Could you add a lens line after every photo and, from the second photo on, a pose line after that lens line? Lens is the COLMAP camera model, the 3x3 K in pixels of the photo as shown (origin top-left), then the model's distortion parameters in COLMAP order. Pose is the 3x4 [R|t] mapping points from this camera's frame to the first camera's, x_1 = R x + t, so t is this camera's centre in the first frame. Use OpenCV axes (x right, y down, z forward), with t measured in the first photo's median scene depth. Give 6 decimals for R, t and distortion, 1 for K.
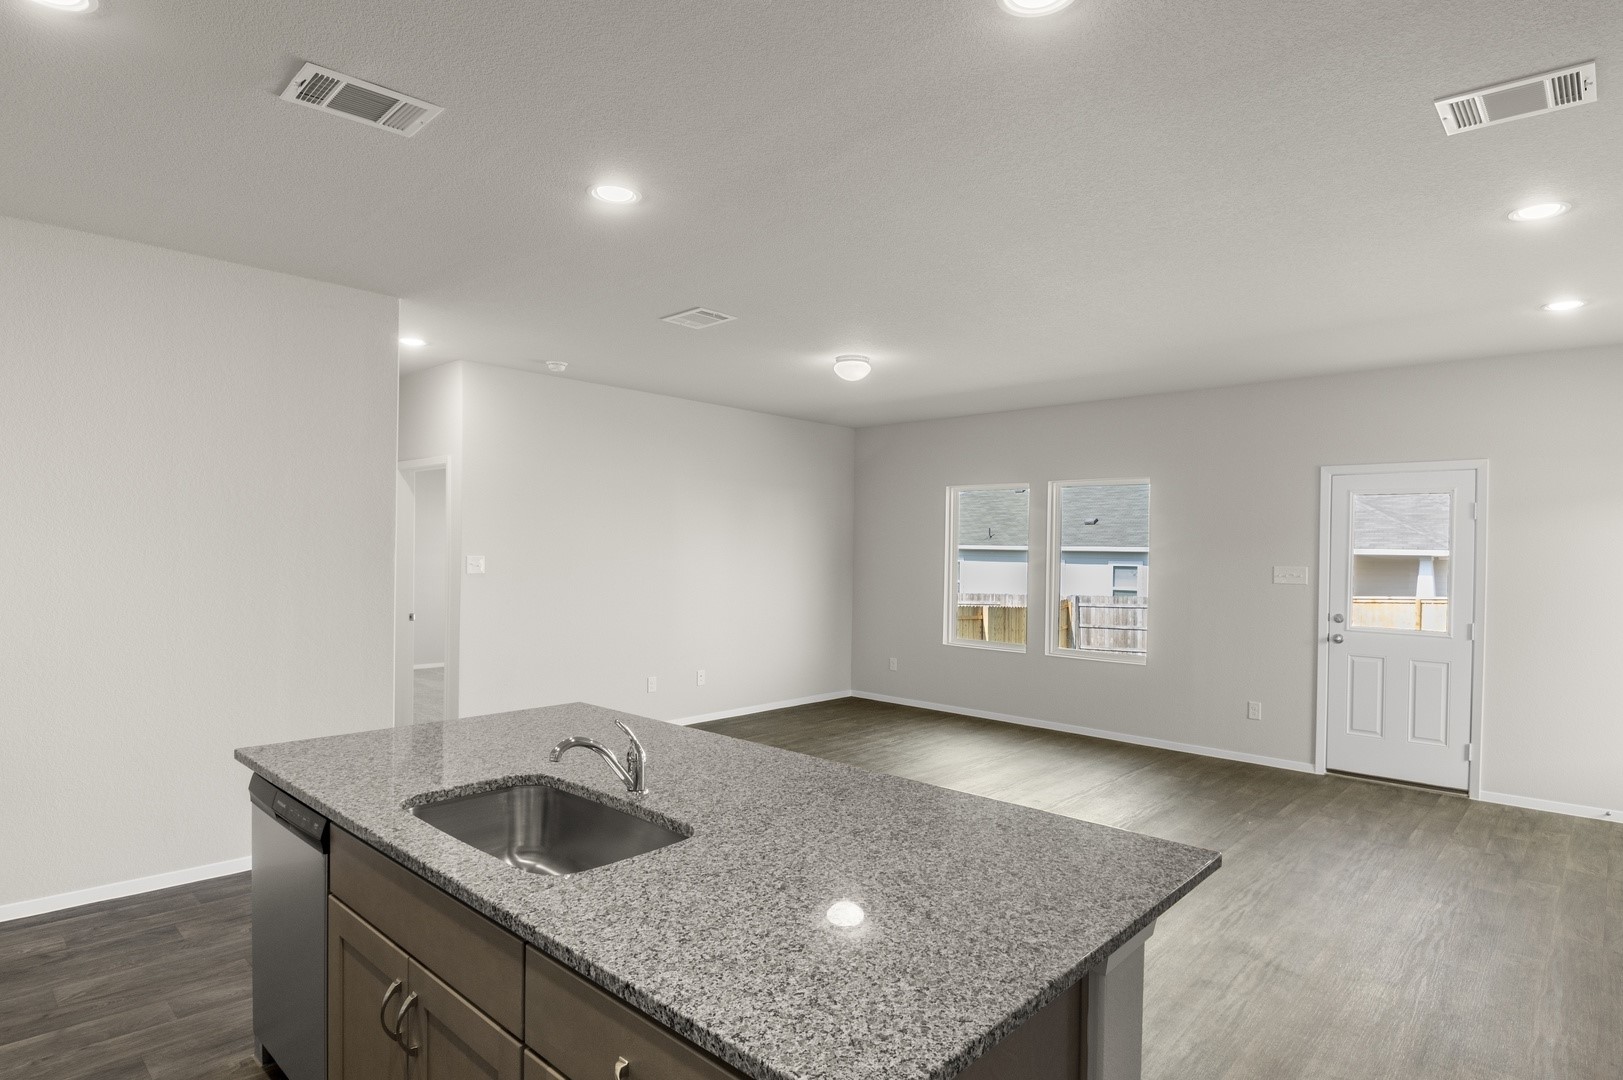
lens RADIAL K [[862.7, 0, 836.4], [0, 862.7, 550.1], [0, 0, 1]] dist [0.040076, -0.049341]
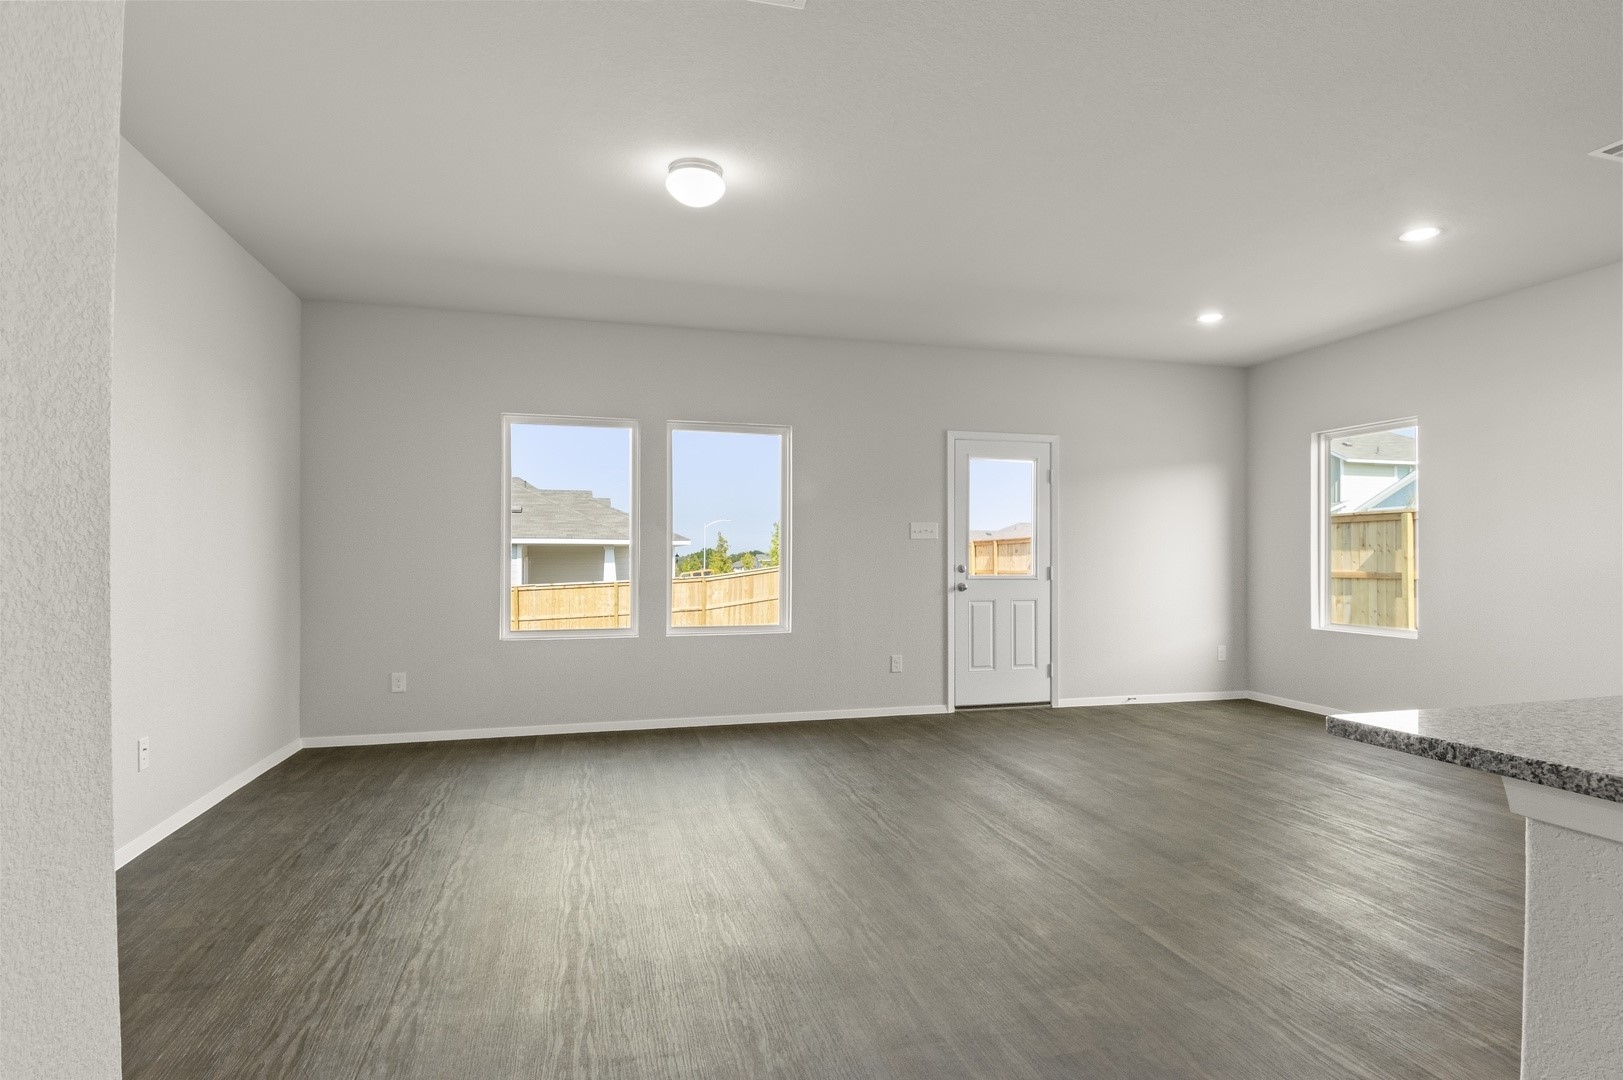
lens RADIAL K [[862.7, 0, 836.4], [0, 862.7, 550.1], [0, 0, 1]] dist [0.040076, -0.049341]
pose [[0.533130, -0.006407, 0.846009, -0.417571], [0.008806, 0.999959, 0.002023, 0.048709], [-0.845987, 0.006372, 0.533165, 0.522483]]
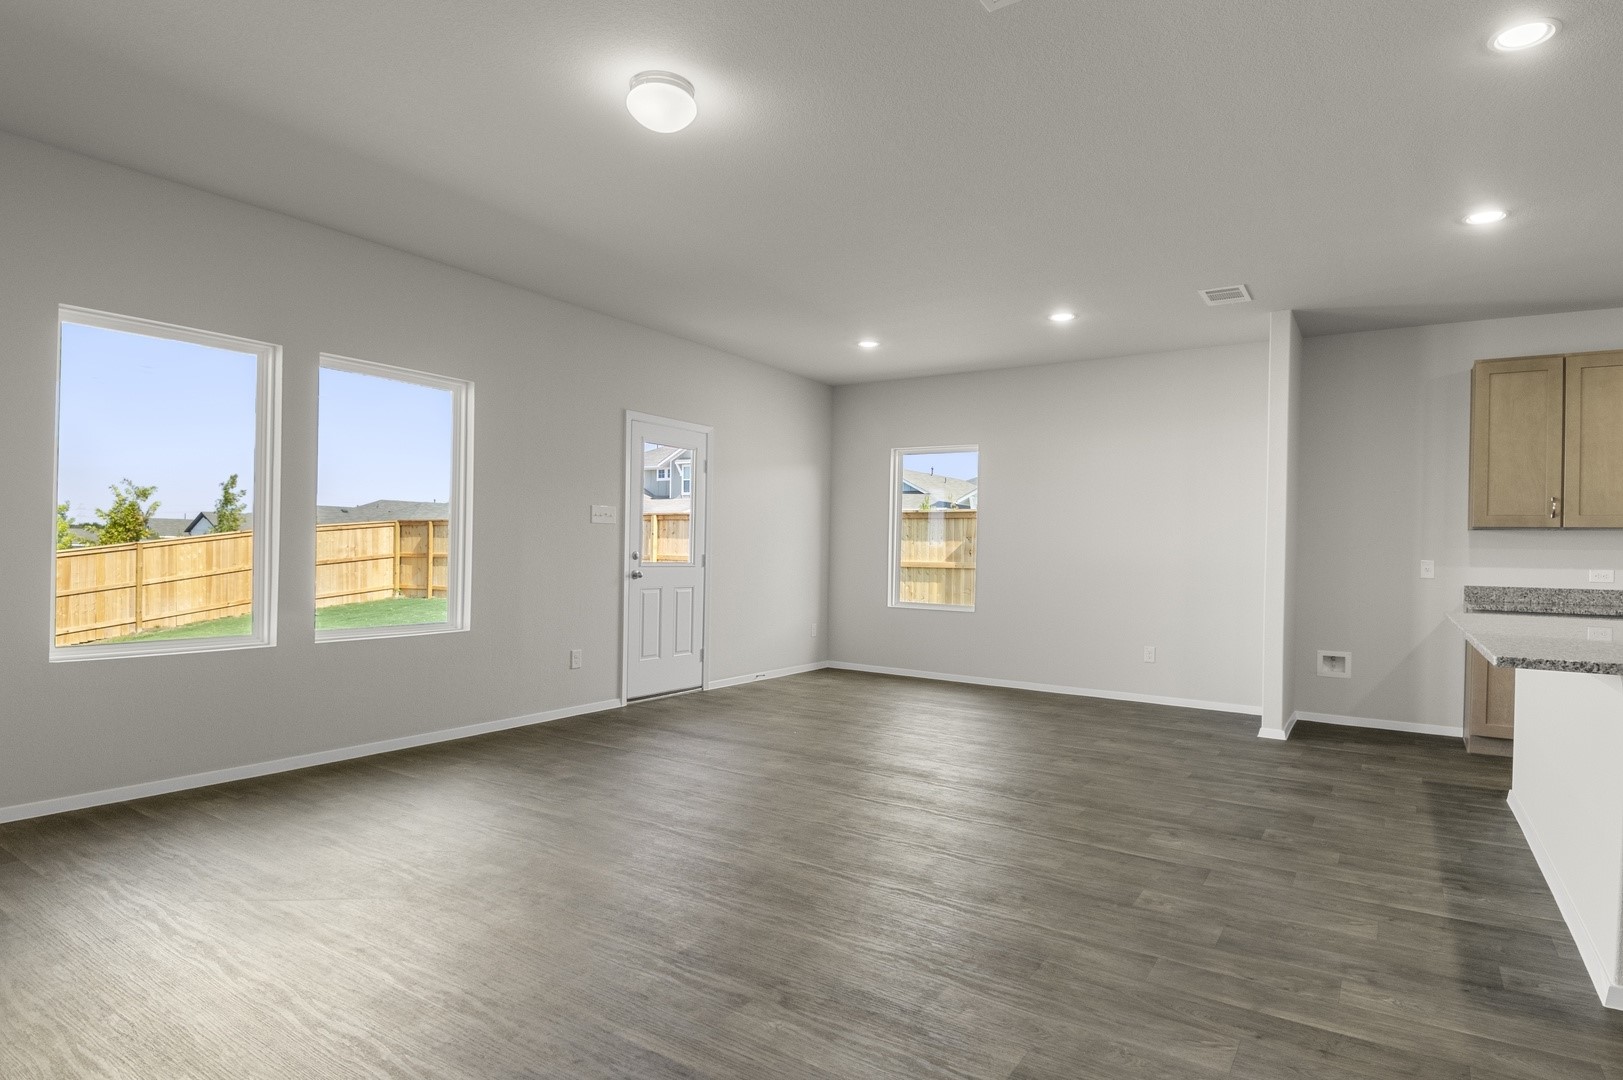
lens RADIAL K [[862.7, 0, 836.4], [0, 862.7, 550.1], [0, 0, 1]] dist [0.040076, -0.049341]
pose [[-0.157393, -0.019061, 0.987352, -0.484529], [-0.020288, 0.999665, 0.016065, 0.047448], [-0.987328, -0.017503, -0.157727, 0.880432]]
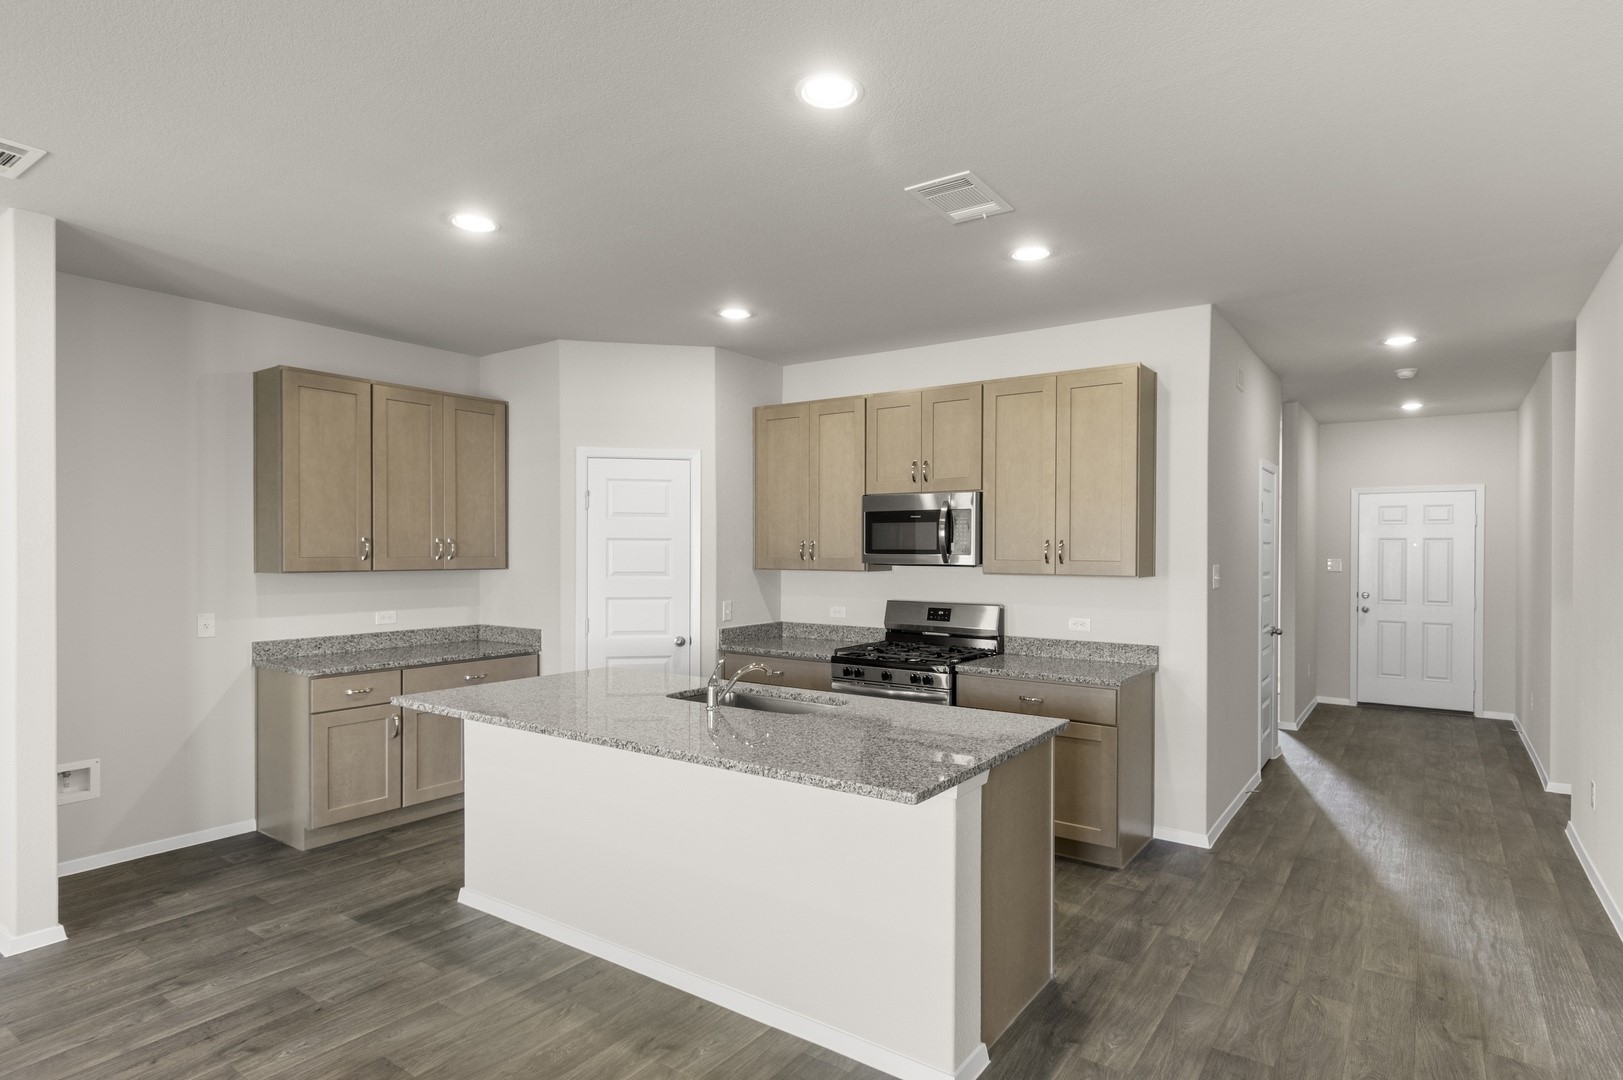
lens RADIAL K [[860.8, 0, 837.4], [0, 860.8, 556.8], [0, 0, 1]] dist [0.011974, -0.012479]
pose [[-0.991886, -0.017202, -0.125961, -0.080218], [-0.018242, 0.999808, 0.007109, -0.000147], [0.125814, 0.009349, -0.992010, 0.865036]]
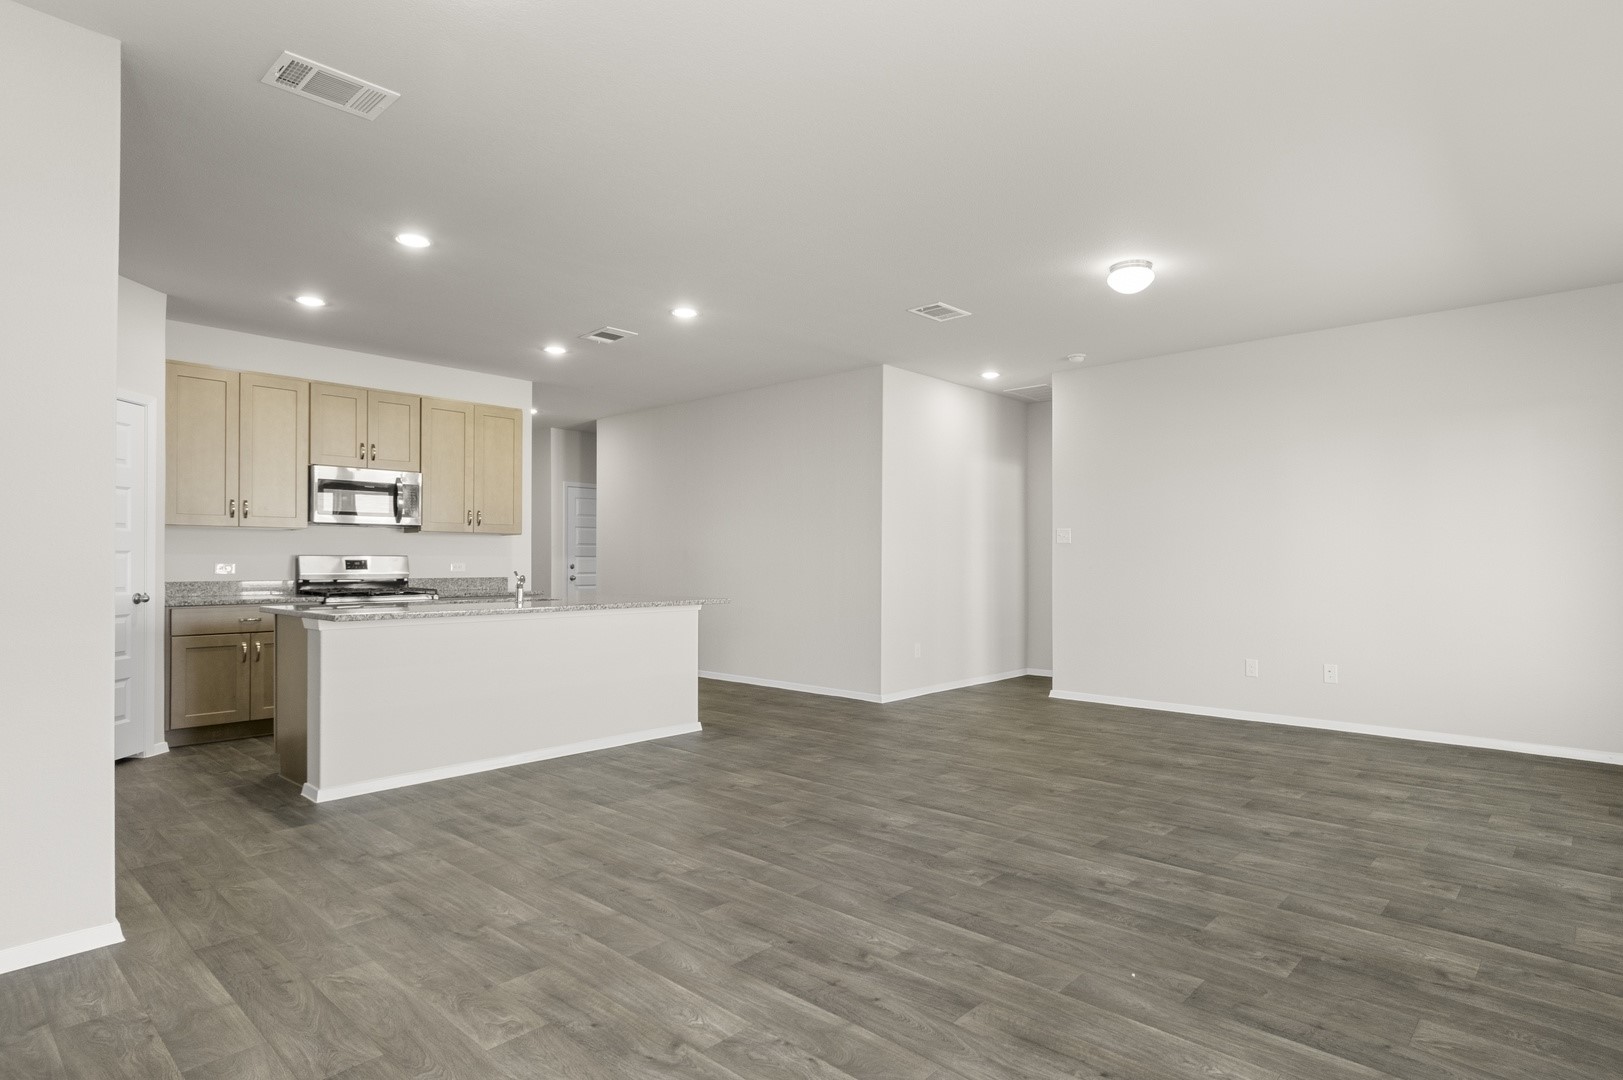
lens RADIAL K [[860.8, 0, 837.4], [0, 860.8, 556.8], [0, 0, 1]] dist [0.011974, -0.012479]
pose [[-0.002676, -0.018128, -0.999832, 0.759709], [-0.002943, 0.999831, -0.018121, 0.066135], [0.999992, 0.002894, -0.002729, 0.650275]]
